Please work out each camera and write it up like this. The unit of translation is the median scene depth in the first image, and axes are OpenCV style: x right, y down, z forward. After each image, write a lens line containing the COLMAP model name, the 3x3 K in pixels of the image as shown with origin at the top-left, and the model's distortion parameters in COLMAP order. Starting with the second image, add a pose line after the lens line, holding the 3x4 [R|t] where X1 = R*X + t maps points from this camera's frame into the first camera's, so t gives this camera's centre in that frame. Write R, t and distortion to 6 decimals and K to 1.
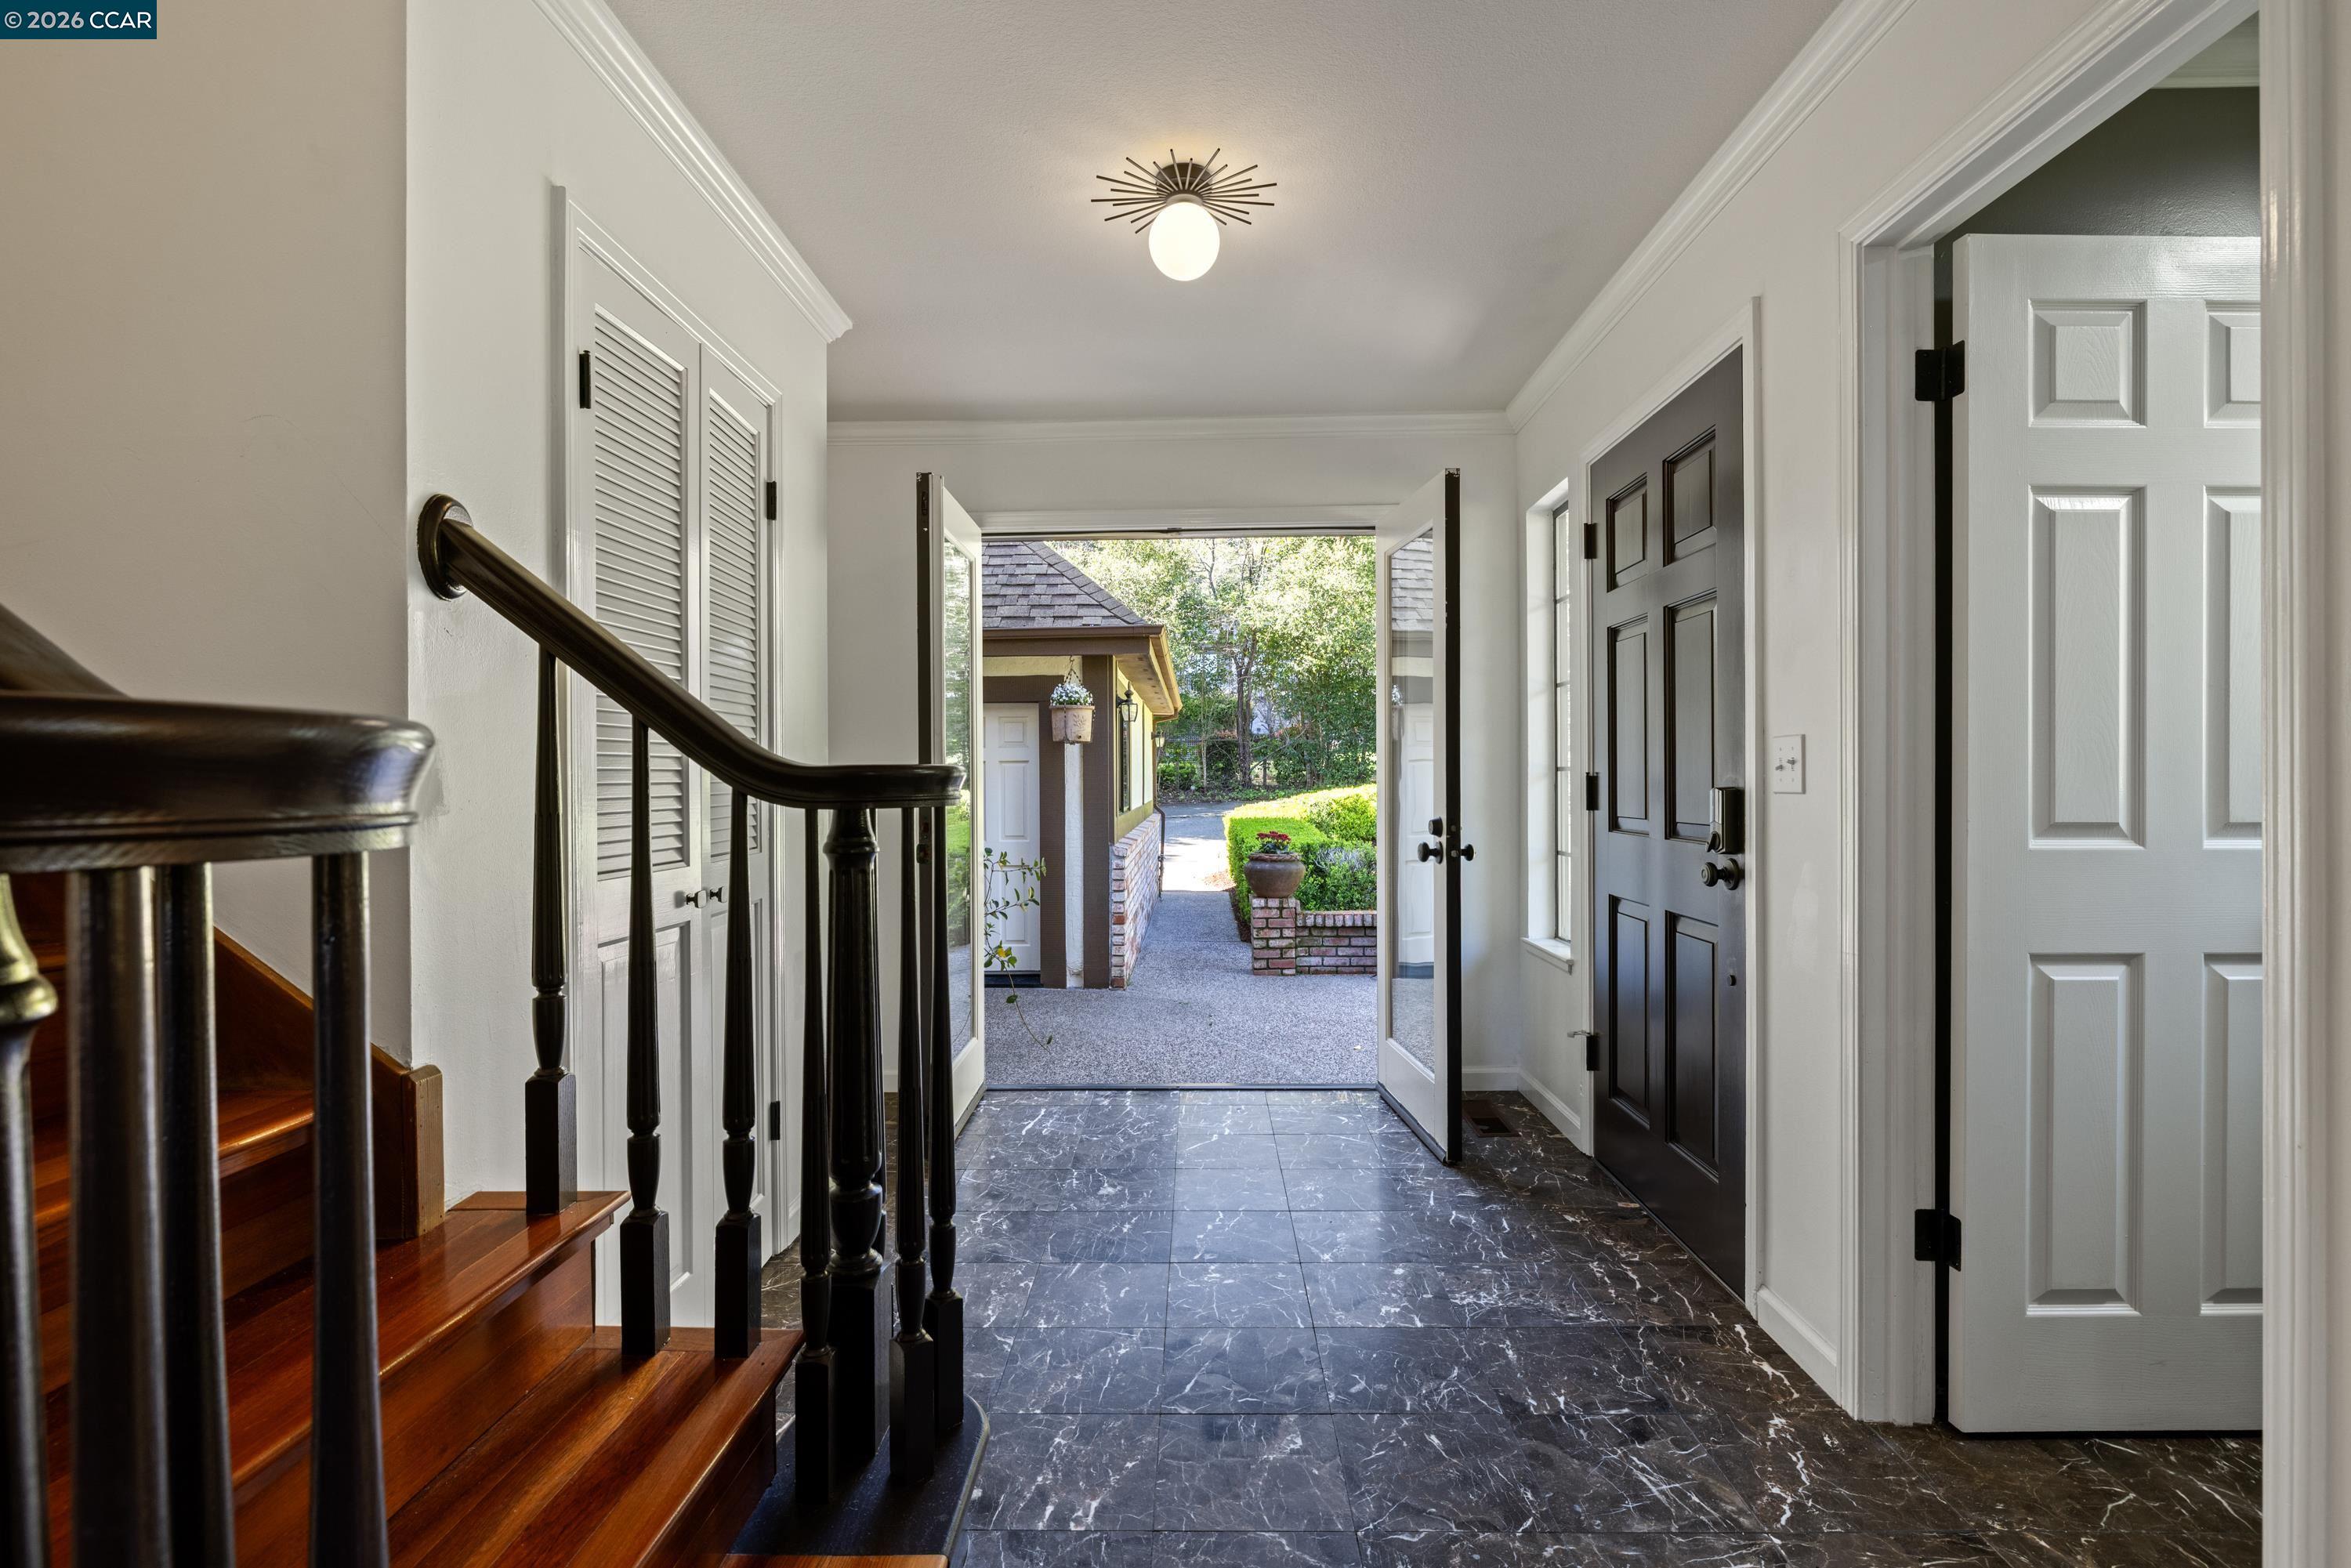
lens RADIAL K [[1097.5, 0, 1176.4], [0, 1097.5, 785.1], [0, 0, 1]] dist [-0.003782, 0.000646]
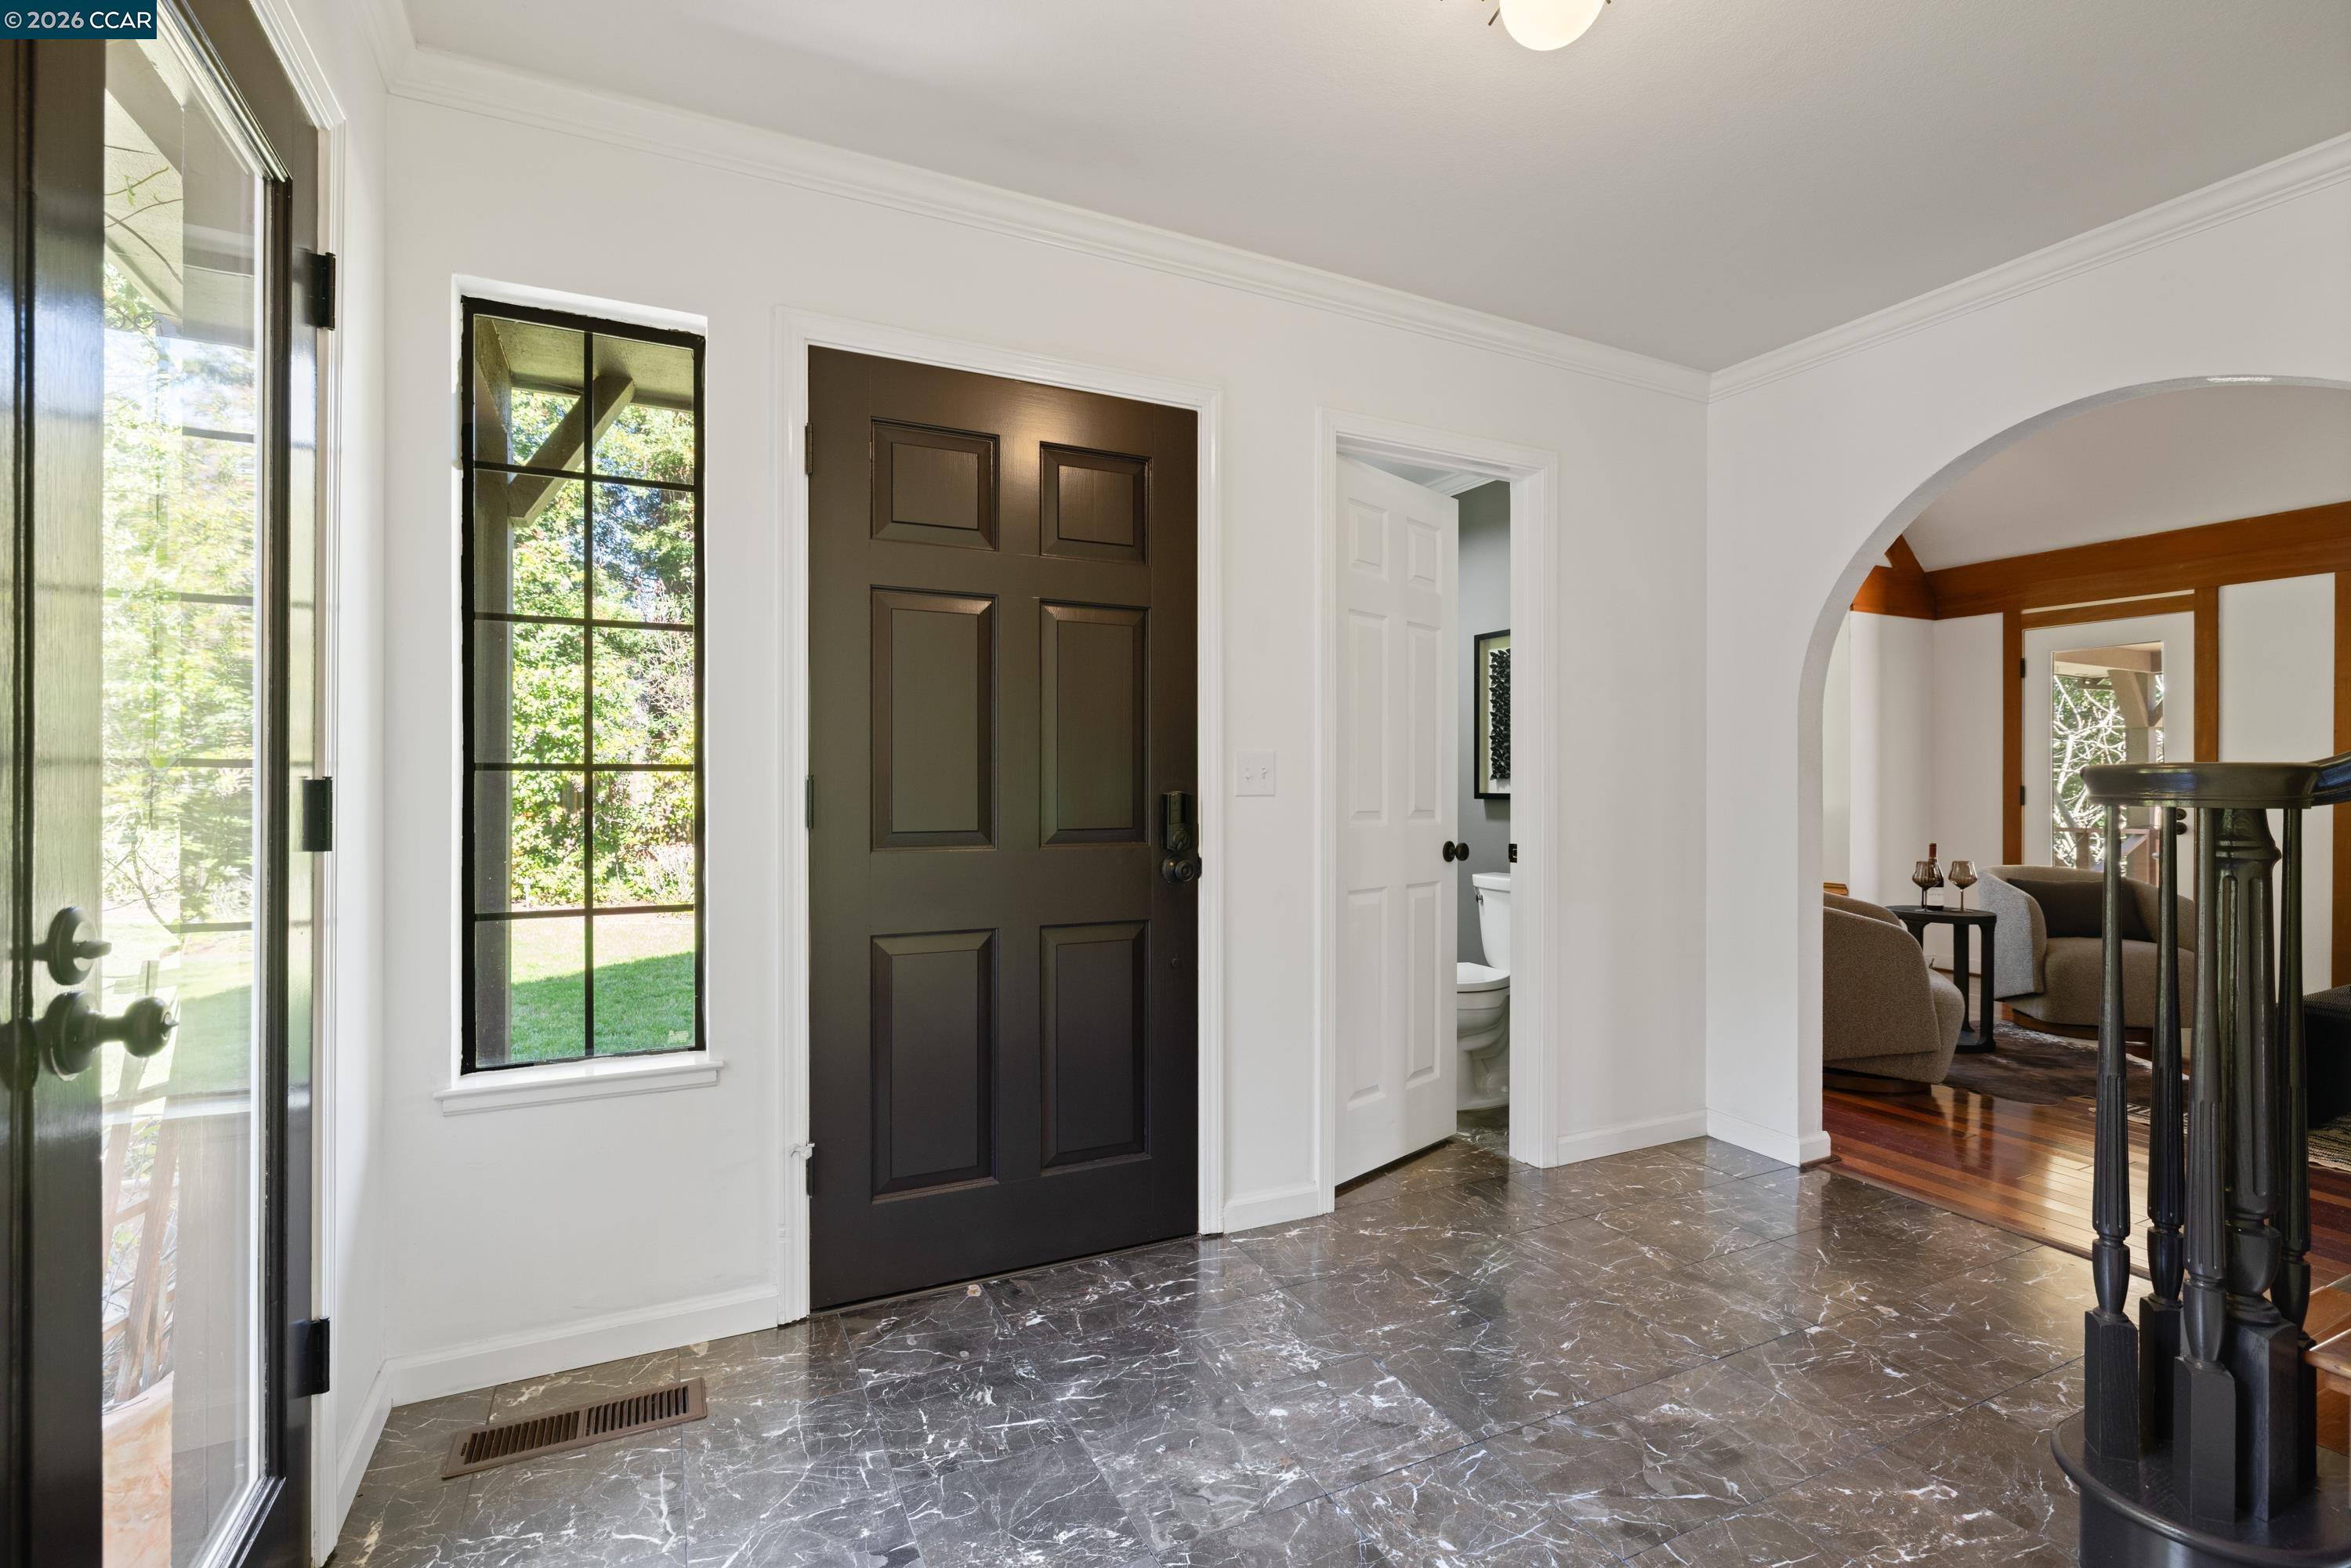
lens RADIAL K [[1046.8, 0, 1182.2], [0, 1046.8, 781.5], [0, 0, 1]] dist [-0.000830, 0.000175]
pose [[-0.452664, 0.006742, 0.891656, -0.457746], [0.005626, 0.999973, -0.004705, -0.004852], [-0.891663, 0.002886, -0.452690, 1.467055]]
